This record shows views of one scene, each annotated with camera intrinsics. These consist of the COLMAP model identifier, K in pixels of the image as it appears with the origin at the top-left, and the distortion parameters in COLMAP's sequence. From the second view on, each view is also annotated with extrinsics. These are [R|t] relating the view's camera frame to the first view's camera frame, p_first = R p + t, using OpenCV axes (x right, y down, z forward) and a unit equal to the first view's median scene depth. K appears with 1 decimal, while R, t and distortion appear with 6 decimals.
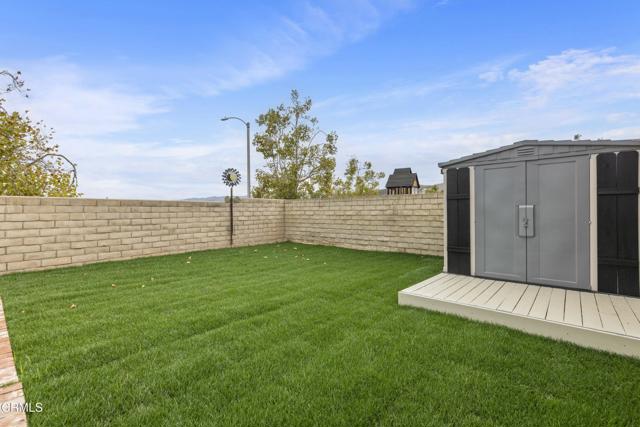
lens RADIAL K [[290.3, 0, 315.2], [0, 290.3, 210.6], [0, 0, 1]] dist [-0.000873, -0.000035]
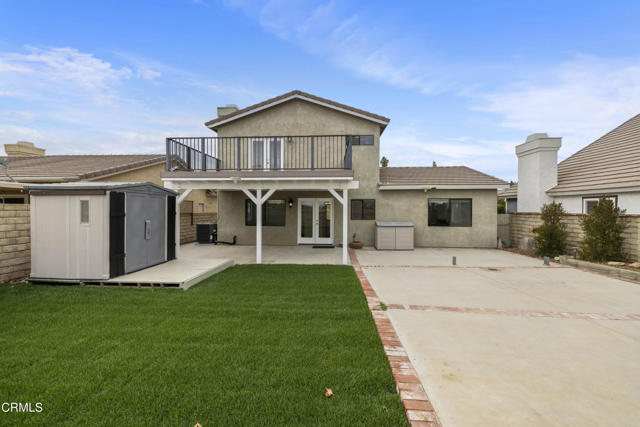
lens RADIAL K [[269.9, 0, 317.2], [0, 269.9, 212.1], [0, 0, 1]] dist [0.001532, 0.000215]
pose [[-0.607804, -0.006557, 0.794060, -0.451141], [-0.001672, 0.999974, 0.006977, -0.032522], [-0.794085, 0.002913, -0.607800, 0.480319]]
